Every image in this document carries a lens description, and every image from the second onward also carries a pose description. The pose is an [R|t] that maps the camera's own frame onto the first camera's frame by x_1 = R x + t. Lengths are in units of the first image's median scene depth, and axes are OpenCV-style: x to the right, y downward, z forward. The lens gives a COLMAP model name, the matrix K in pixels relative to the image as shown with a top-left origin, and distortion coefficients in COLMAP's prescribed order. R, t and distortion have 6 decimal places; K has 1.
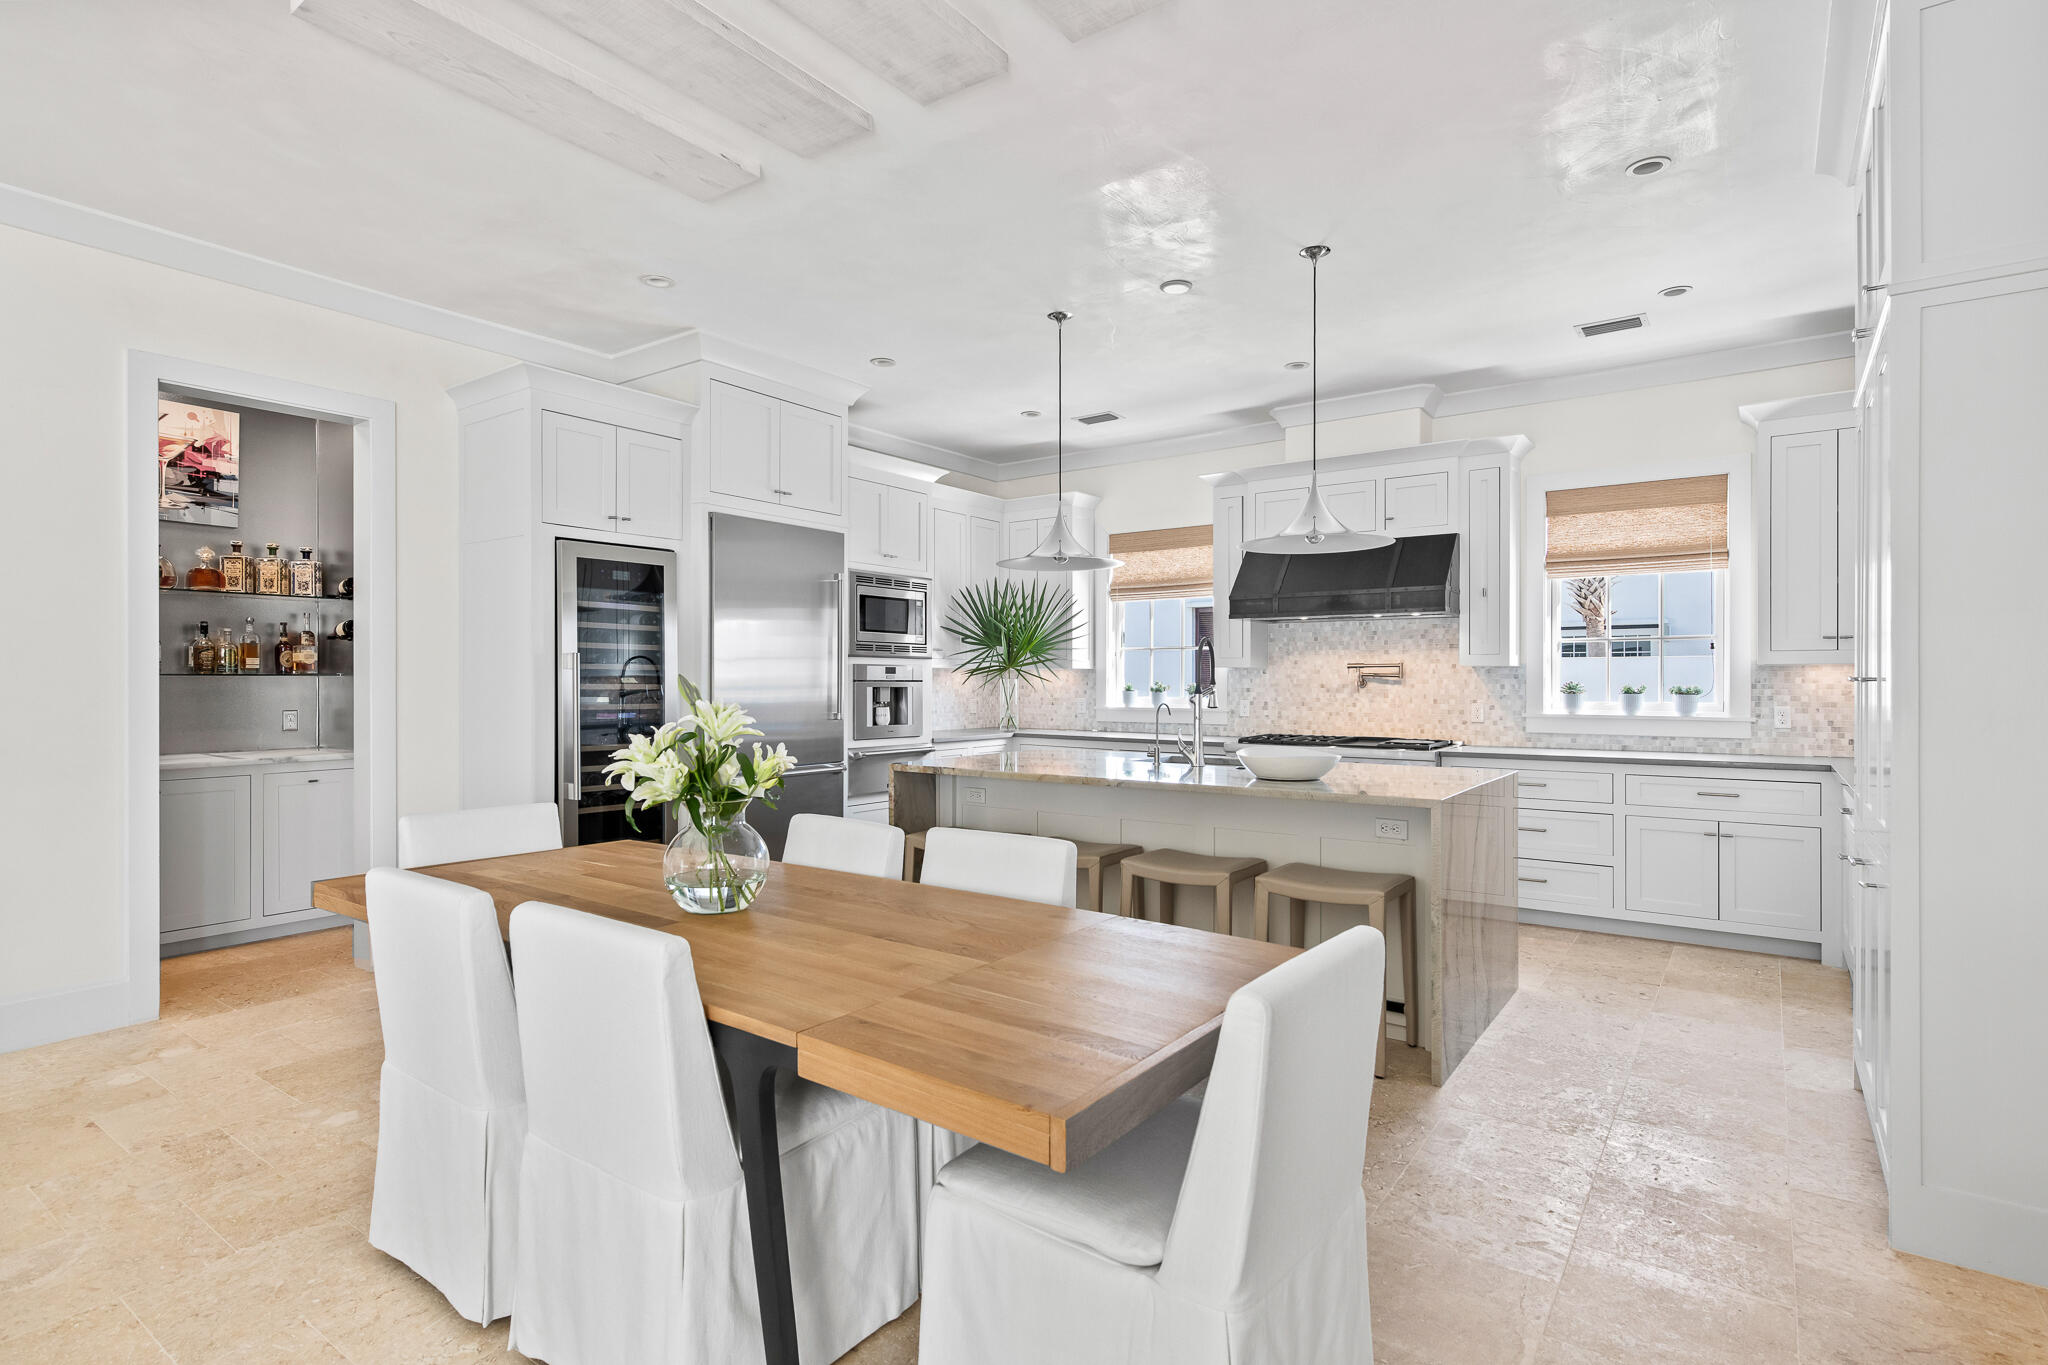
lens RADIAL K [[1000.6, 0, 1024.0], [0, 1000.6, 682.5], [0, 0, 1]] dist [0.003285, 0.000051]
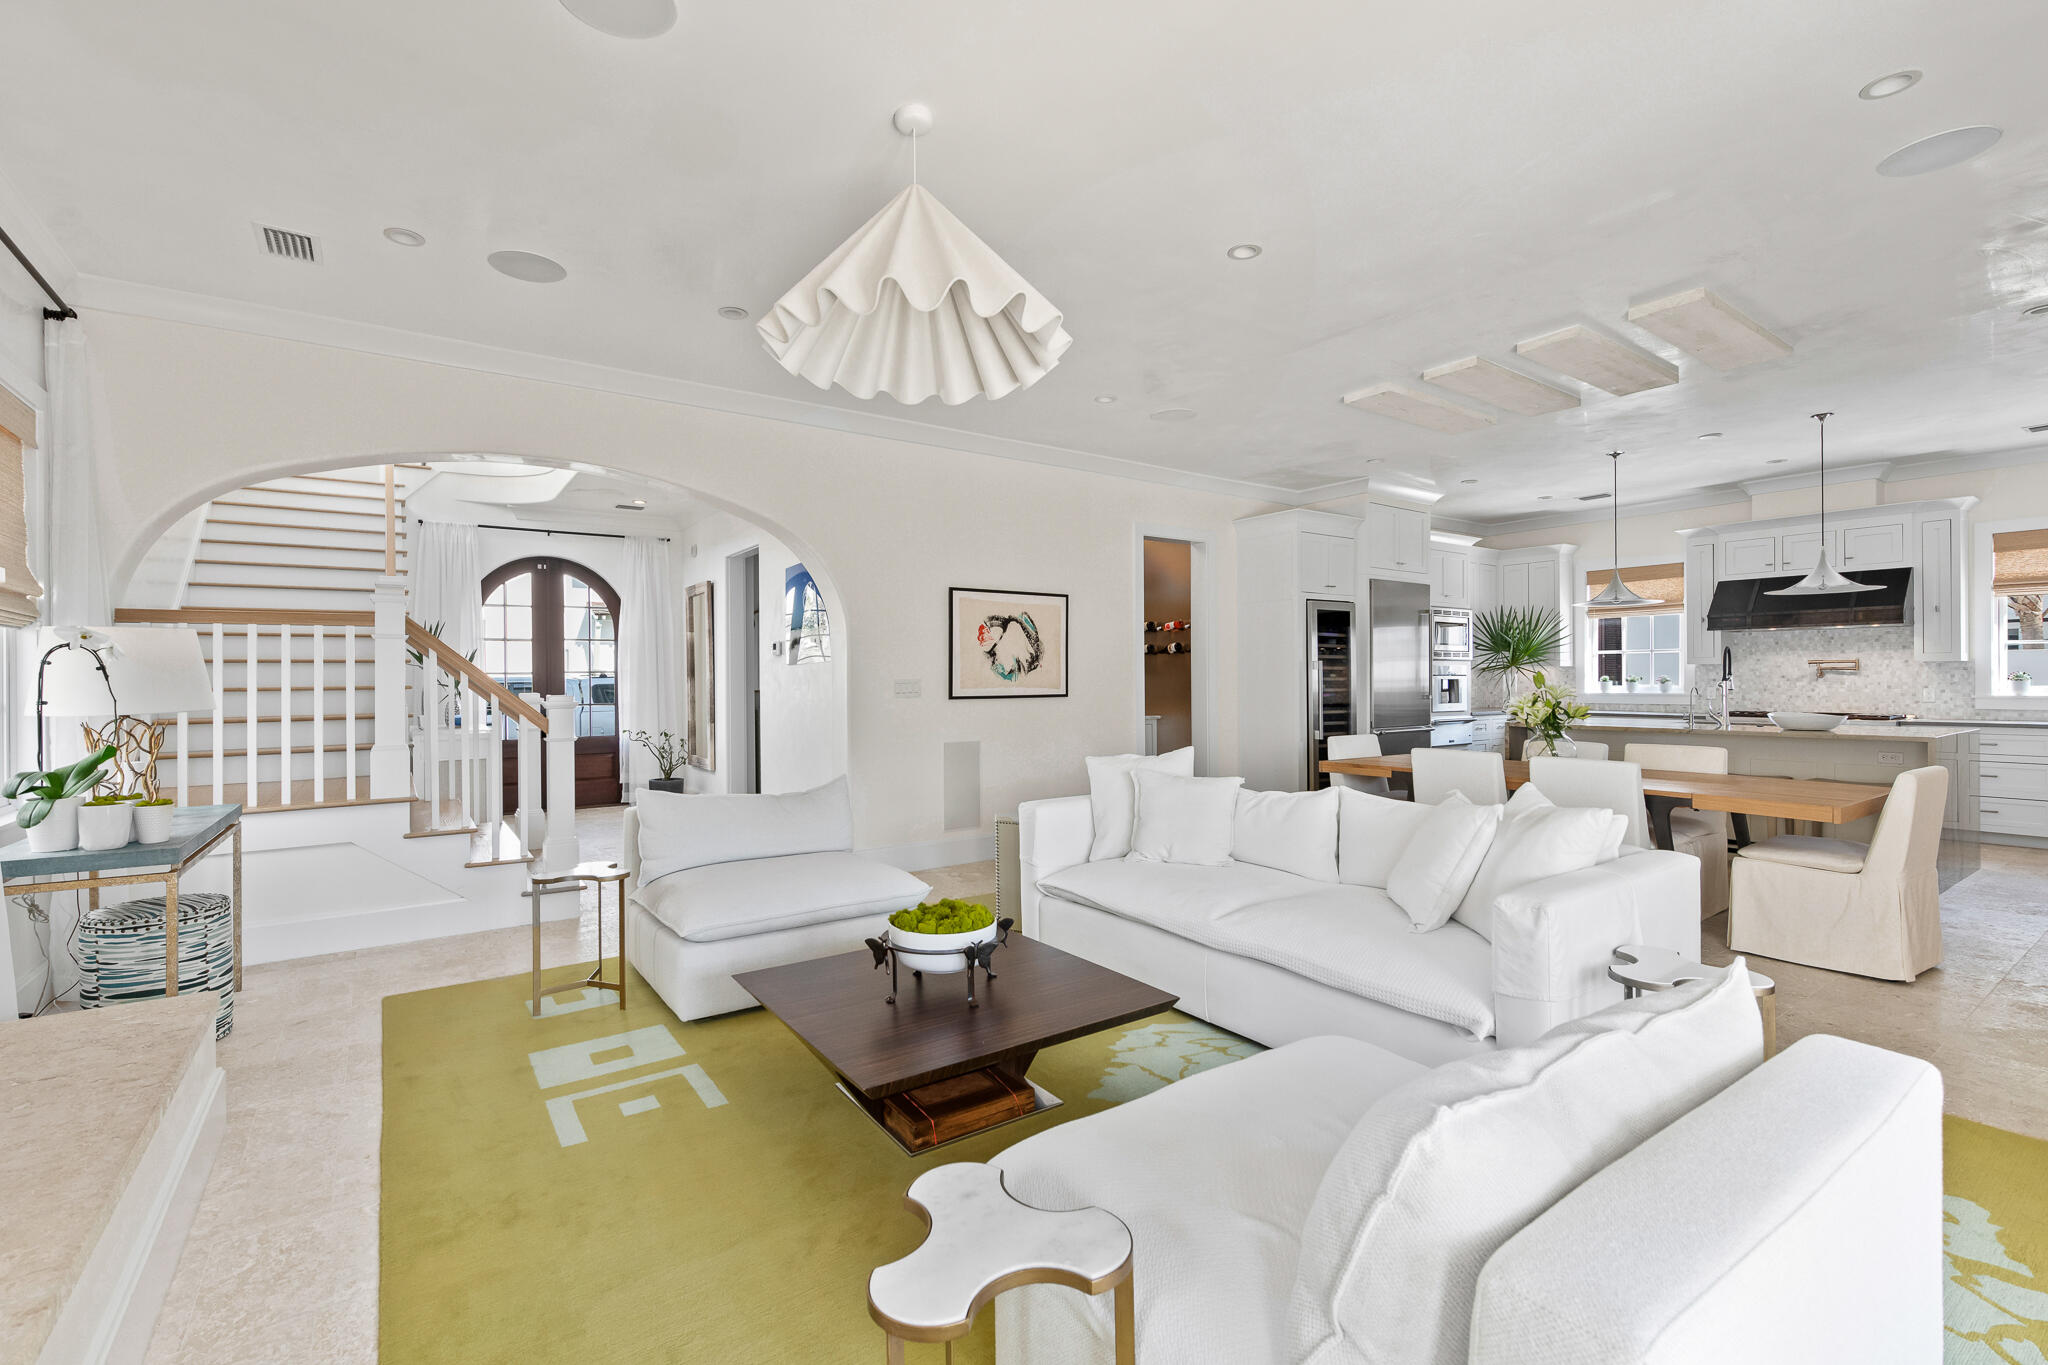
lens RADIAL K [[870.6, 0, 1024.0], [0, 870.6, 682.5], [0, 0, 1]] dist [-0.002572, -0.000851]
pose [[0.942622, -0.005384, -0.333818, -0.329643], [0.006164, 0.999980, 0.001276, 0.003880], [0.333804, -0.003261, 0.942637, -0.553475]]
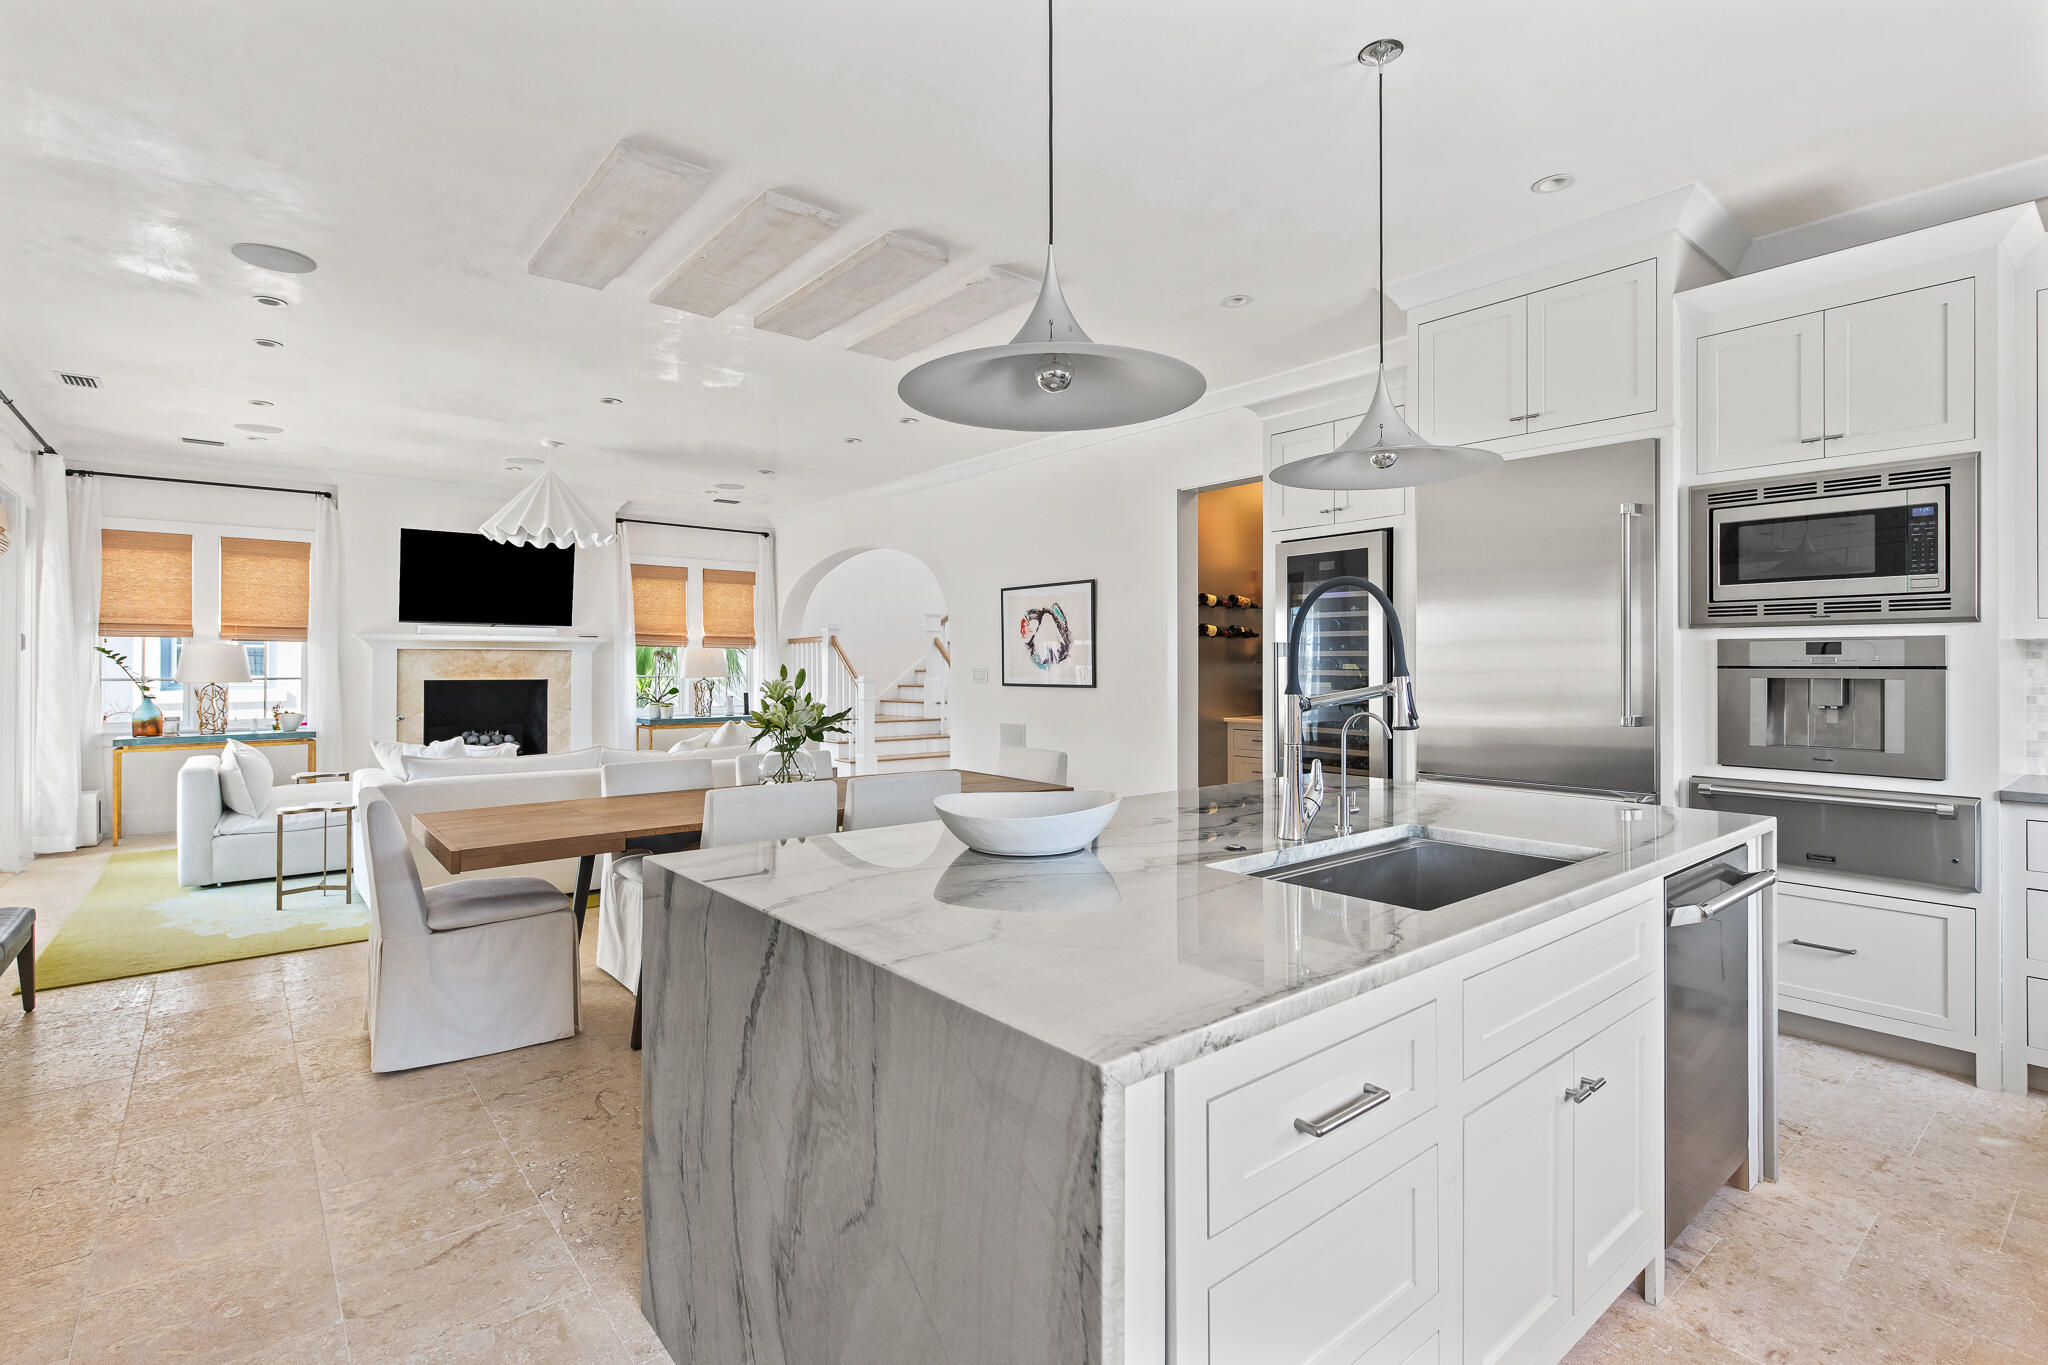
lens RADIAL K [[968.8, 0, 1020.4], [0, 968.8, 663.6], [0, 0, 1]] dist [0.000523, 0.000306]
pose [[-0.253951, -0.002951, -0.967213, 0.503183], [-0.000587, 0.999996, -0.002897, -0.002103], [0.967217, -0.000167, -0.253952, 0.736400]]
